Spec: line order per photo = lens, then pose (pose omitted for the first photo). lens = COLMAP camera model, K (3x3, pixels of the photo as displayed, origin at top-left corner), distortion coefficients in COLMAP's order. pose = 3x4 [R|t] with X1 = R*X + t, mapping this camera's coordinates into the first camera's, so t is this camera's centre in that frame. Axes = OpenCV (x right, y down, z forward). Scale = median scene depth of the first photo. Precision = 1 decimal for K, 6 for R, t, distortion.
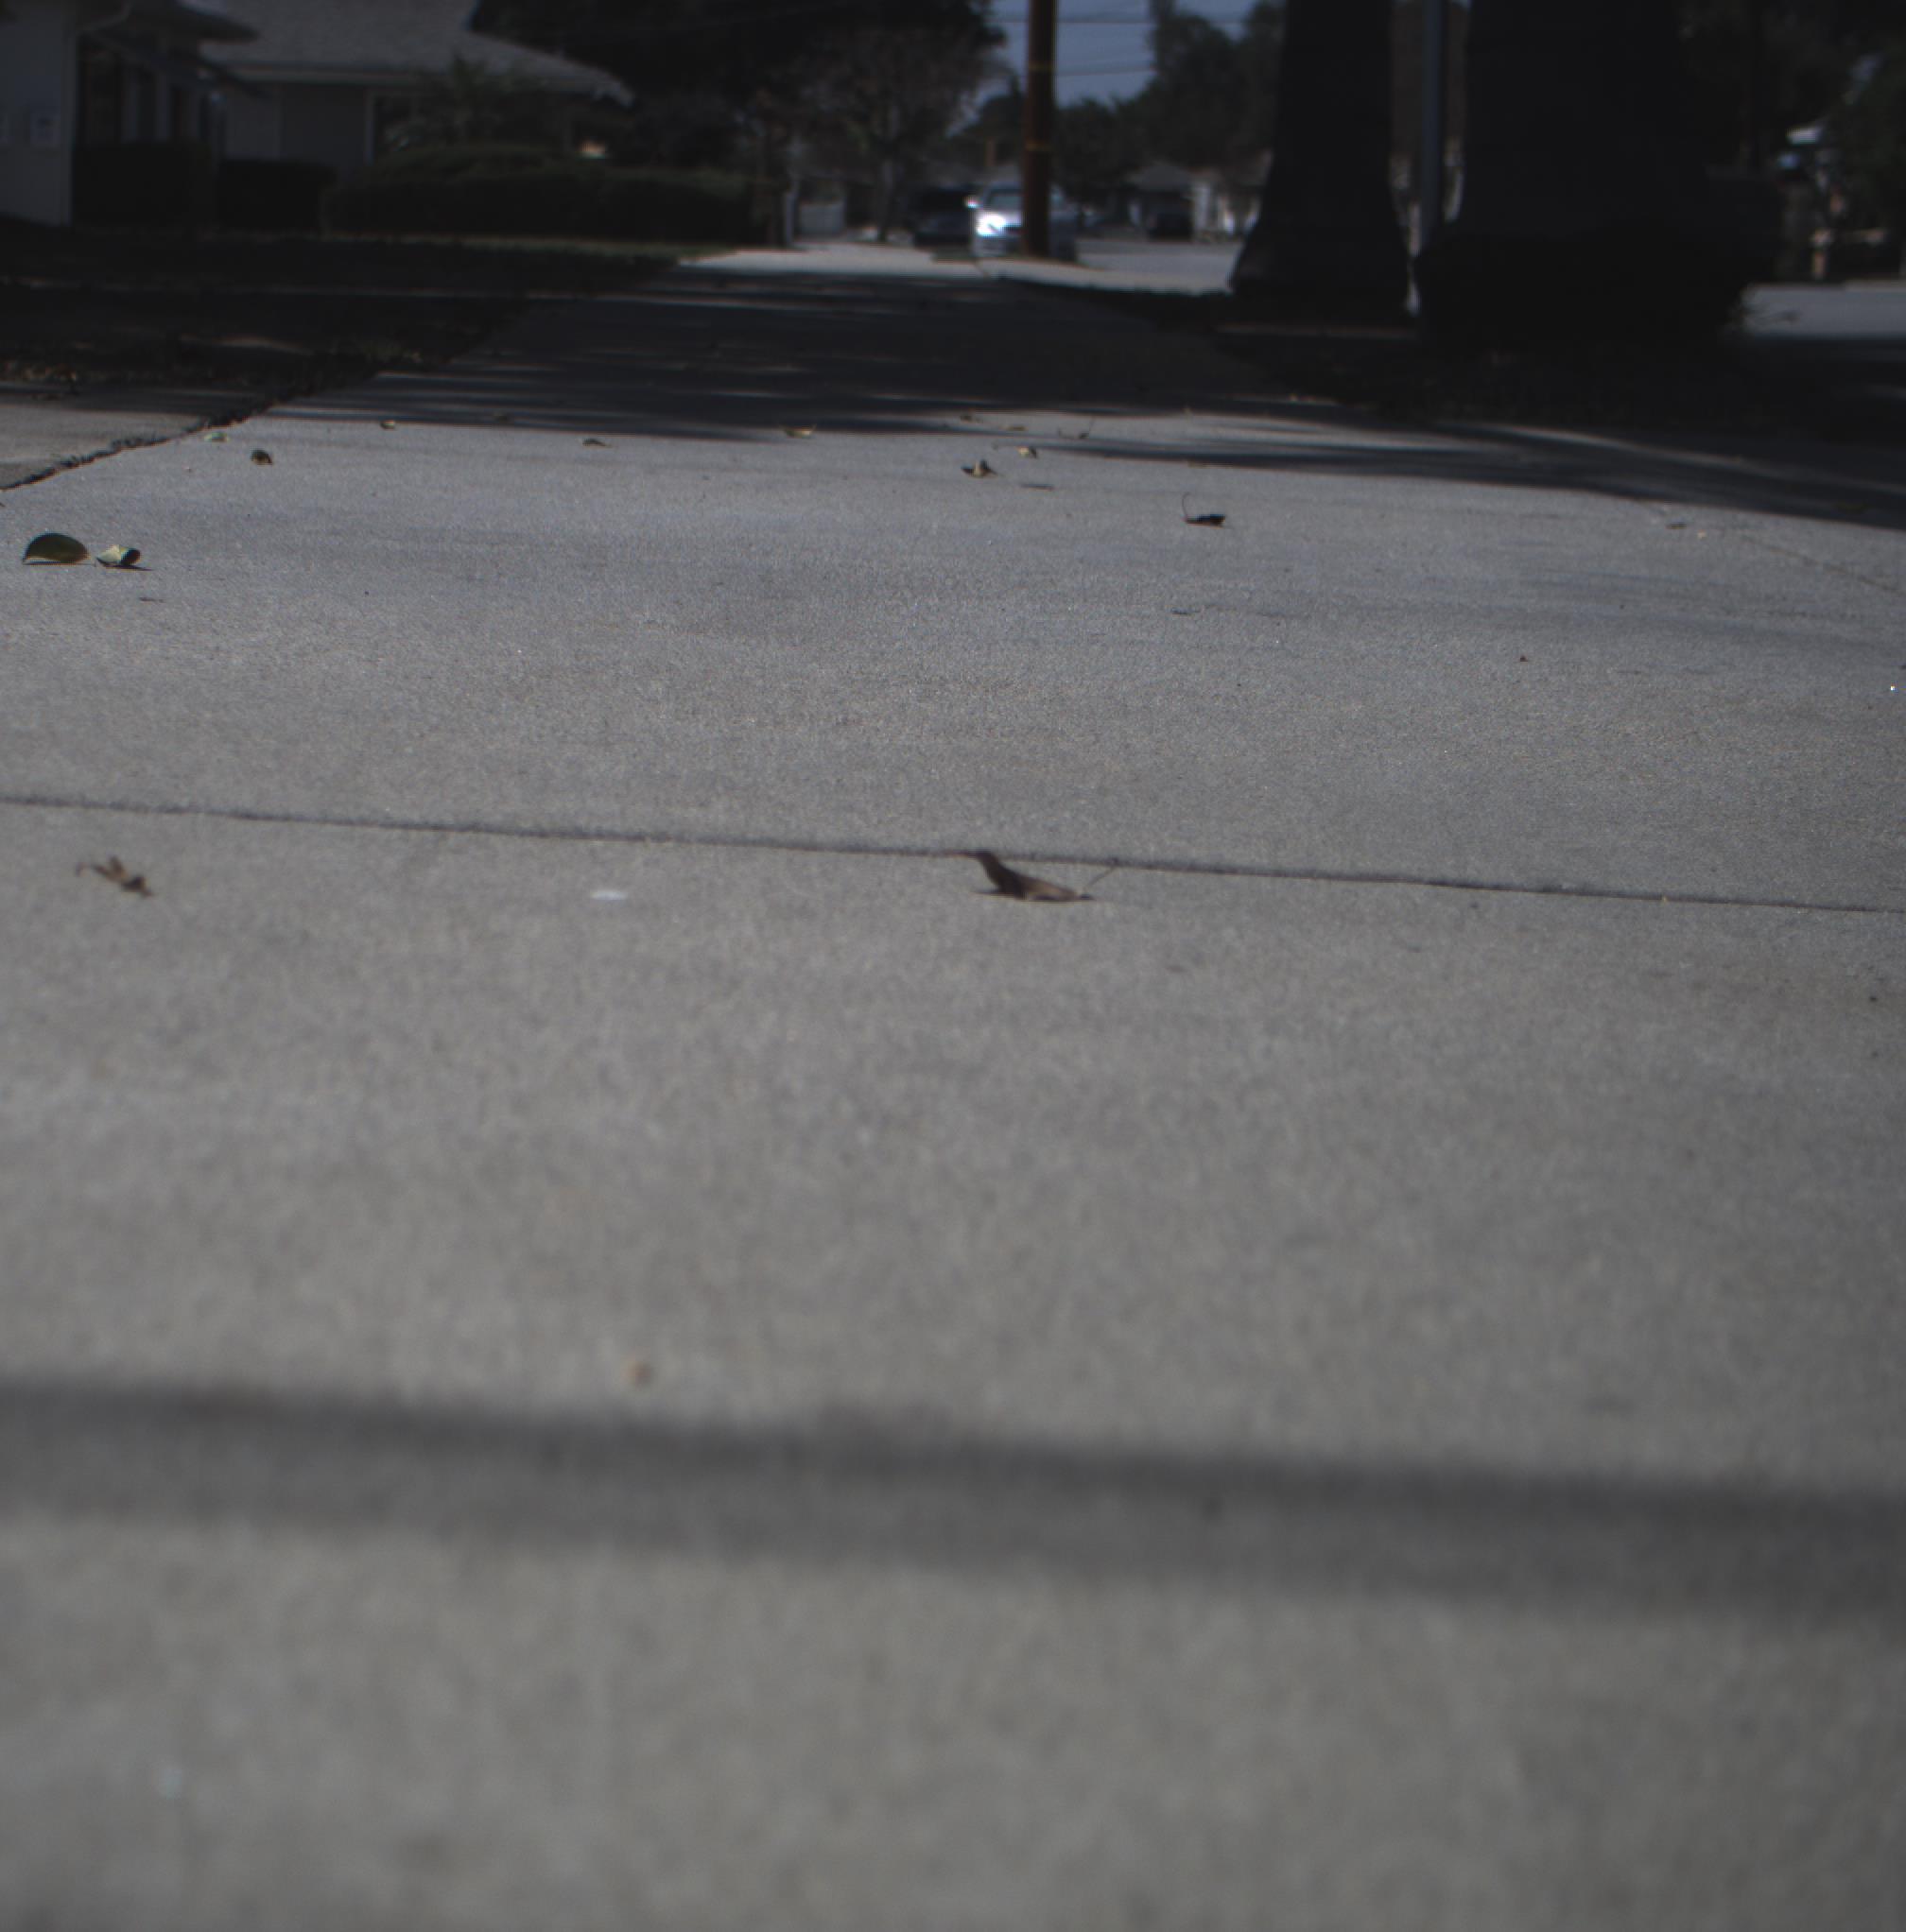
lens RADIAL K [[4299.0, 0, 740.7], [0, 4299.0, 962.7], [0, 0, 1]] dist [-0.188626, 0.869112]
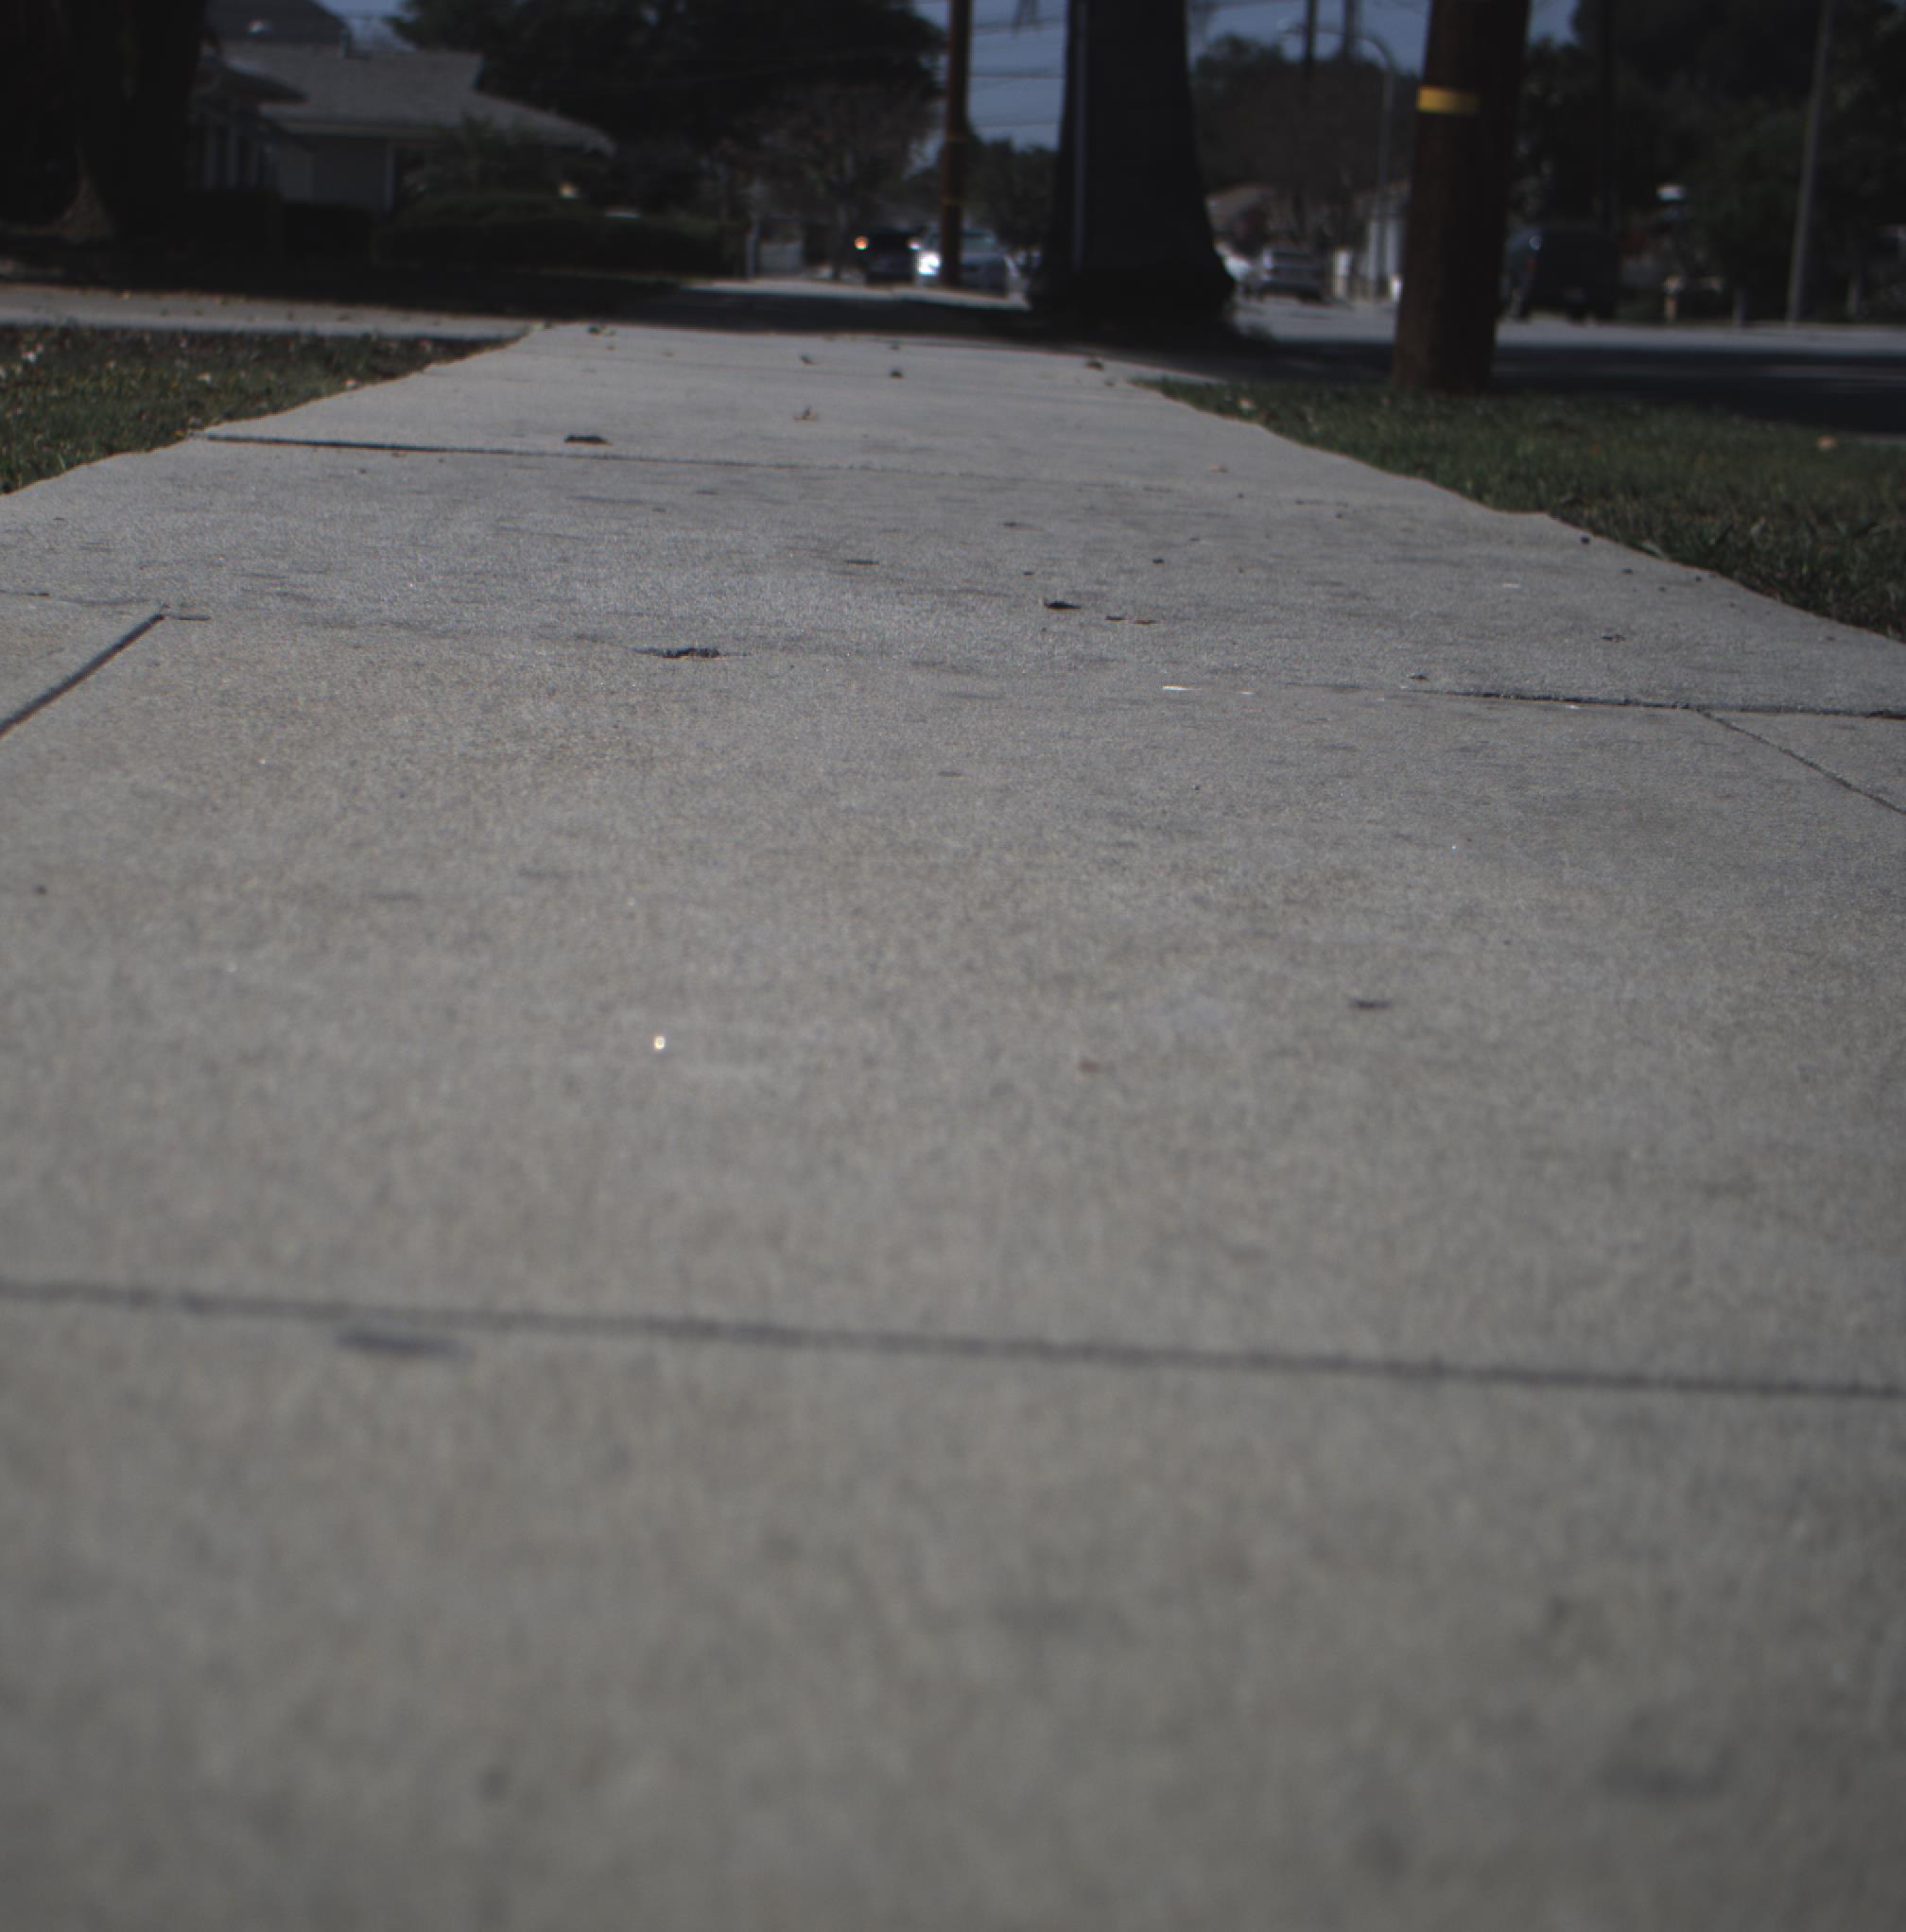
lens RADIAL K [[4299.0, 0, 740.7], [0, 4299.0, 962.7], [0, 0, 1]] dist [-0.188626, 0.869112]
pose [[0.999893, 0.009449, 0.011207, -0.002040], [-0.009349, 0.999917, -0.008908, 0.018721], [-0.011291, 0.008803, 0.999898, -0.106806]]
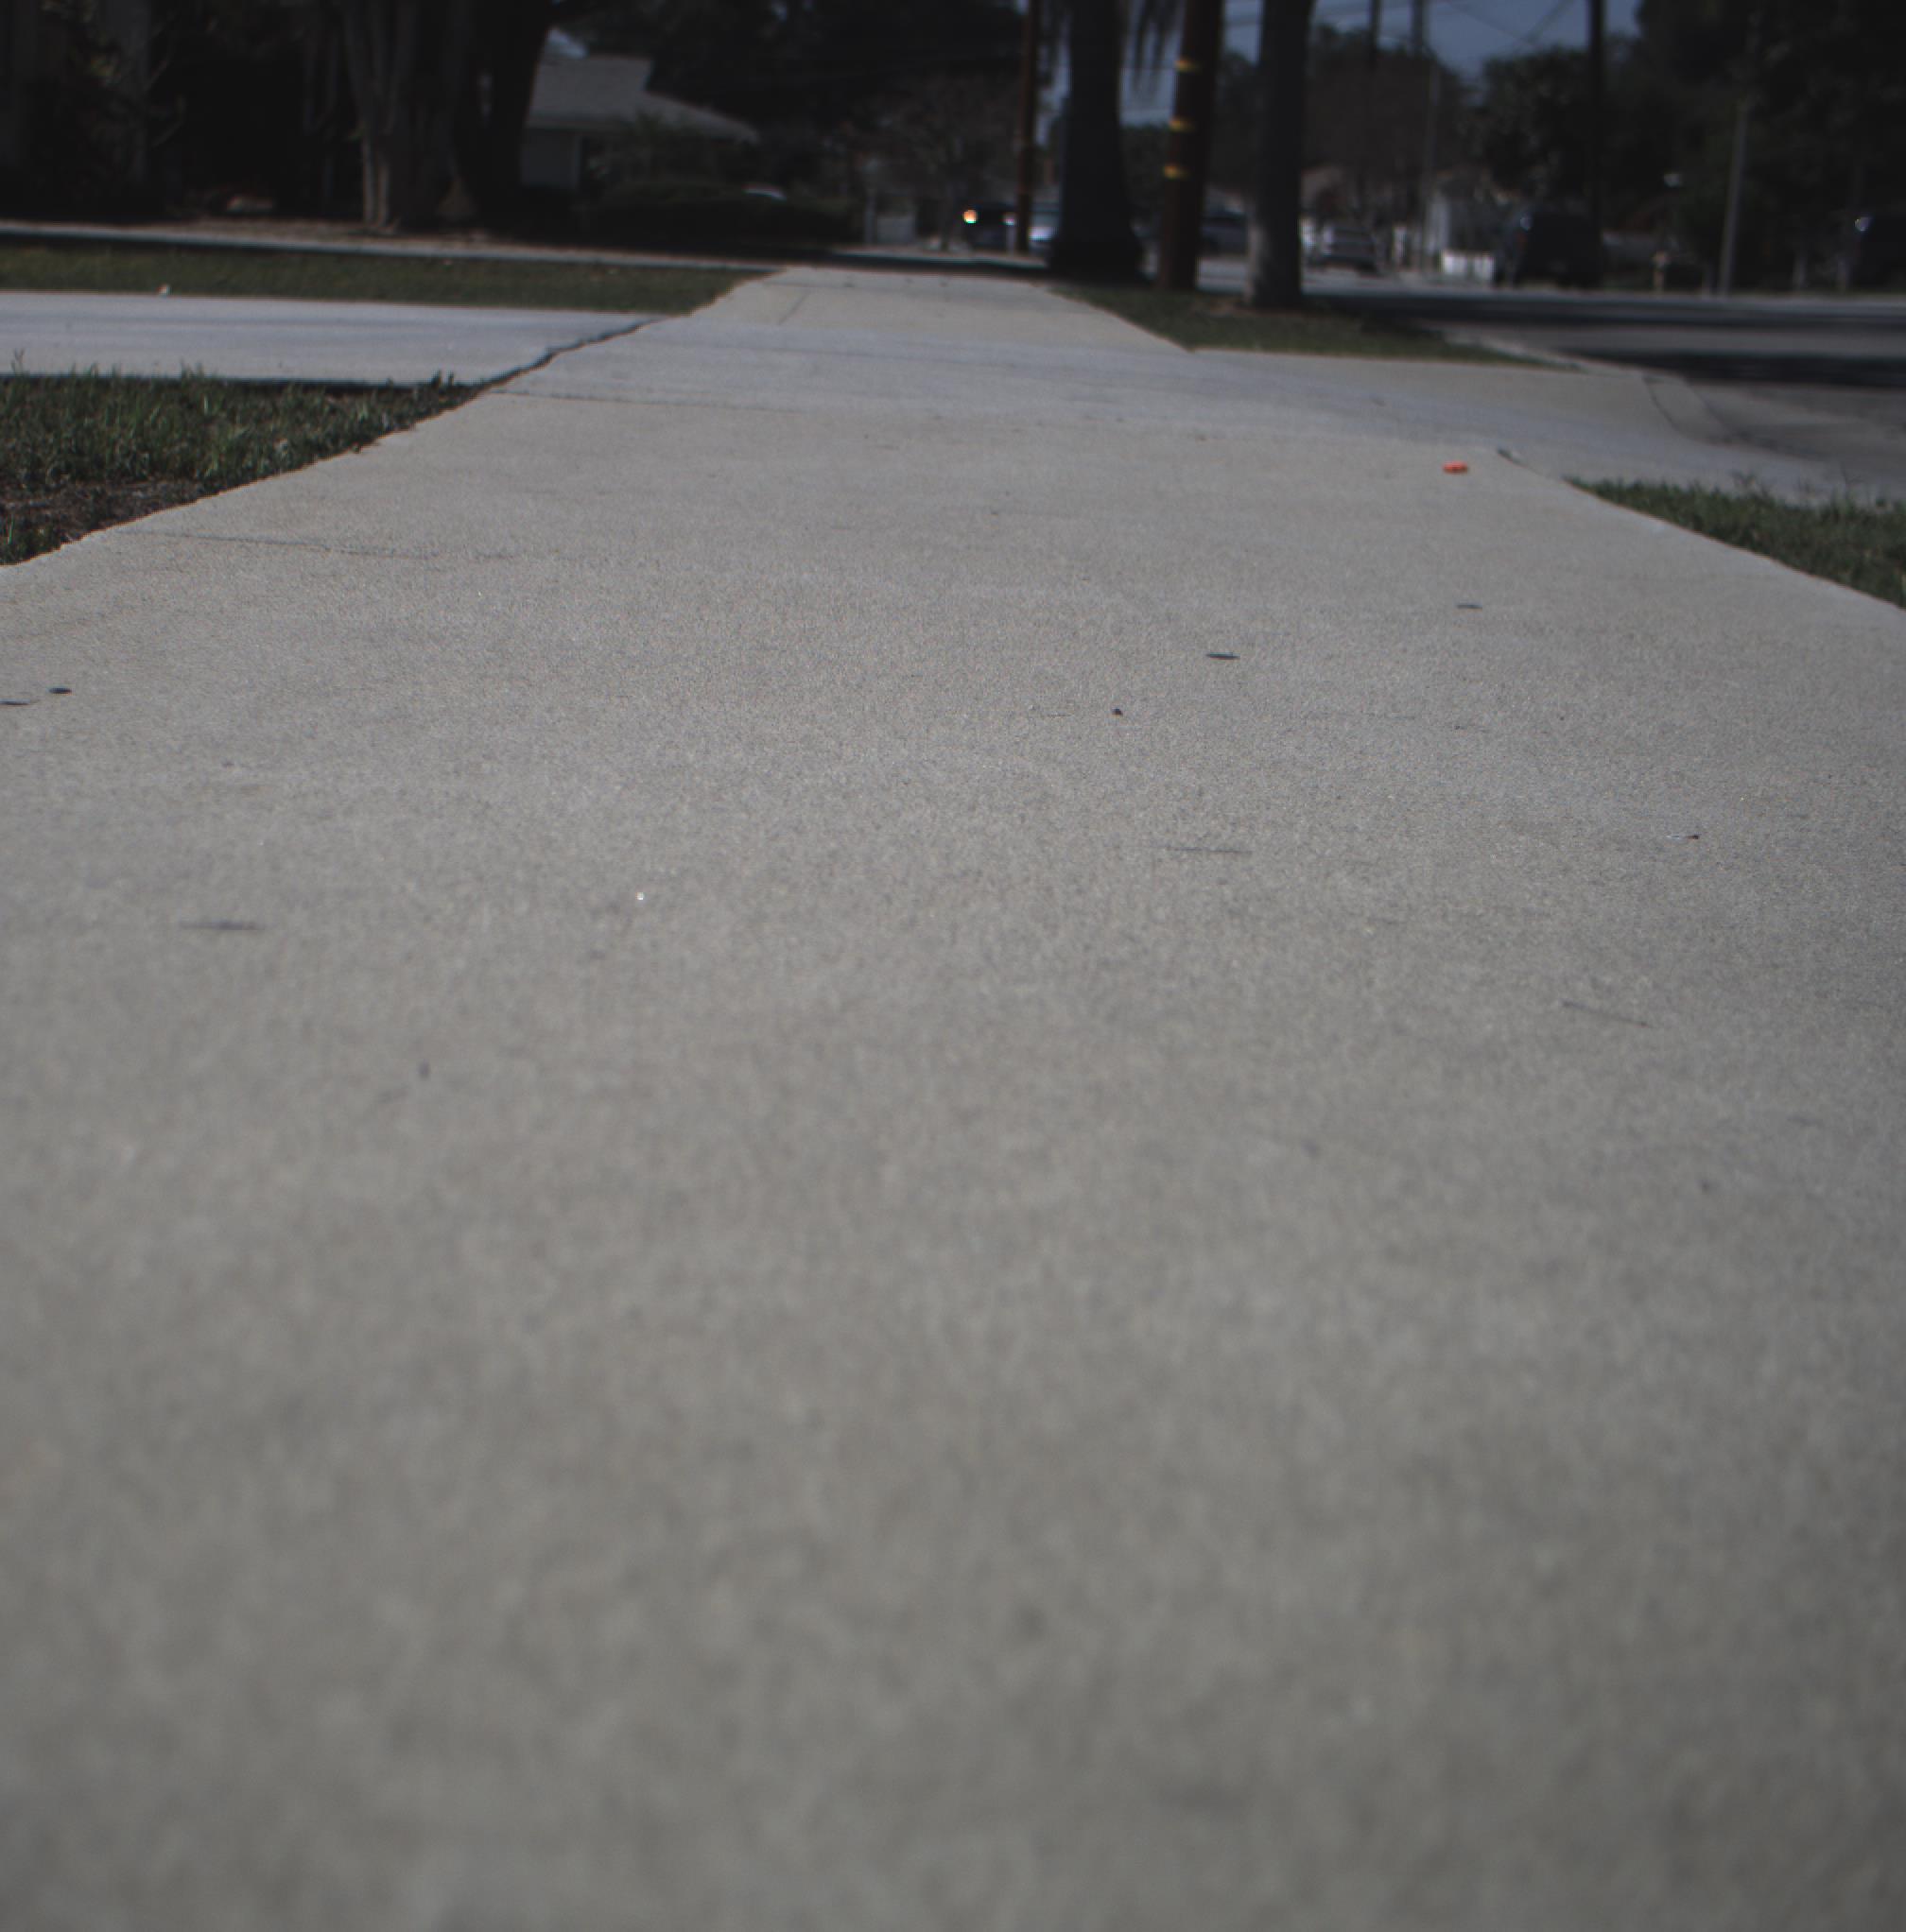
lens RADIAL K [[4299.0, 0, 740.7], [0, 4299.0, 962.7], [0, 0, 1]] dist [-0.188626, 0.869112]
pose [[0.999691, 0.021017, -0.013284, -0.005651], [-0.021042, 0.999777, -0.001721, 0.049034], [0.013245, 0.002000, 0.999910, -0.283443]]
